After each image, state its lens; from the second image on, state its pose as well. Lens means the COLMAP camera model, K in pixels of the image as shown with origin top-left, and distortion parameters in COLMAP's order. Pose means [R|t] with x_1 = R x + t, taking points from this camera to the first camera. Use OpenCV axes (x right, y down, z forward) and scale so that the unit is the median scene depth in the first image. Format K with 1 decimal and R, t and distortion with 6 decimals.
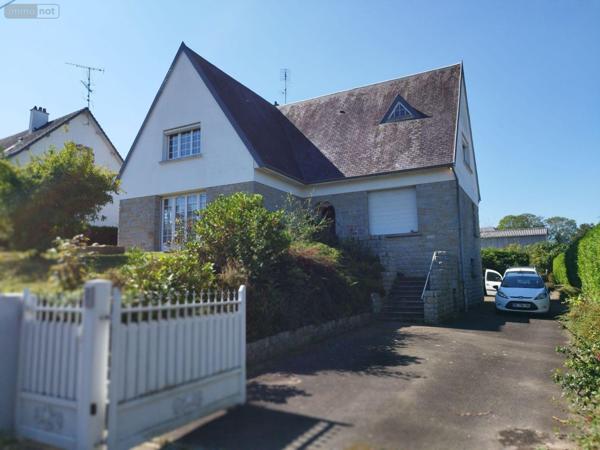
lens RADIAL K [[433.4, 0, 300.0], [0, 433.4, 225.0], [0, 0, 1]] dist [-0.000888, -0.000690]
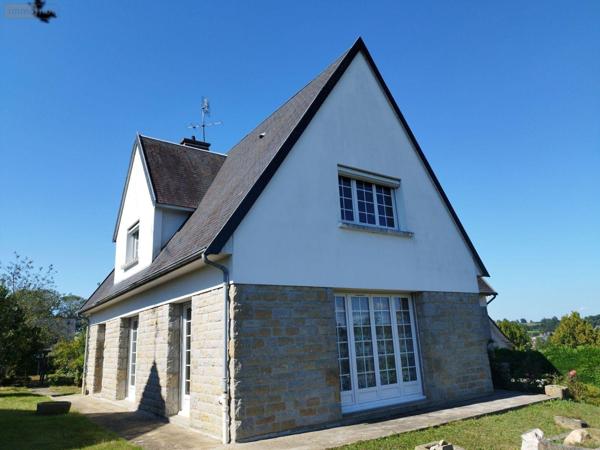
lens RADIAL K [[433.4, 0, 300.0], [0, 433.4, 225.0], [0, 0, 1]] dist [-0.000888, -0.000690]
pose [[0.449109, 0.220532, 0.865833, -0.778690], [-0.071978, 0.974841, -0.210962, -0.033356], [-0.890573, 0.032424, 0.453683, 0.813013]]
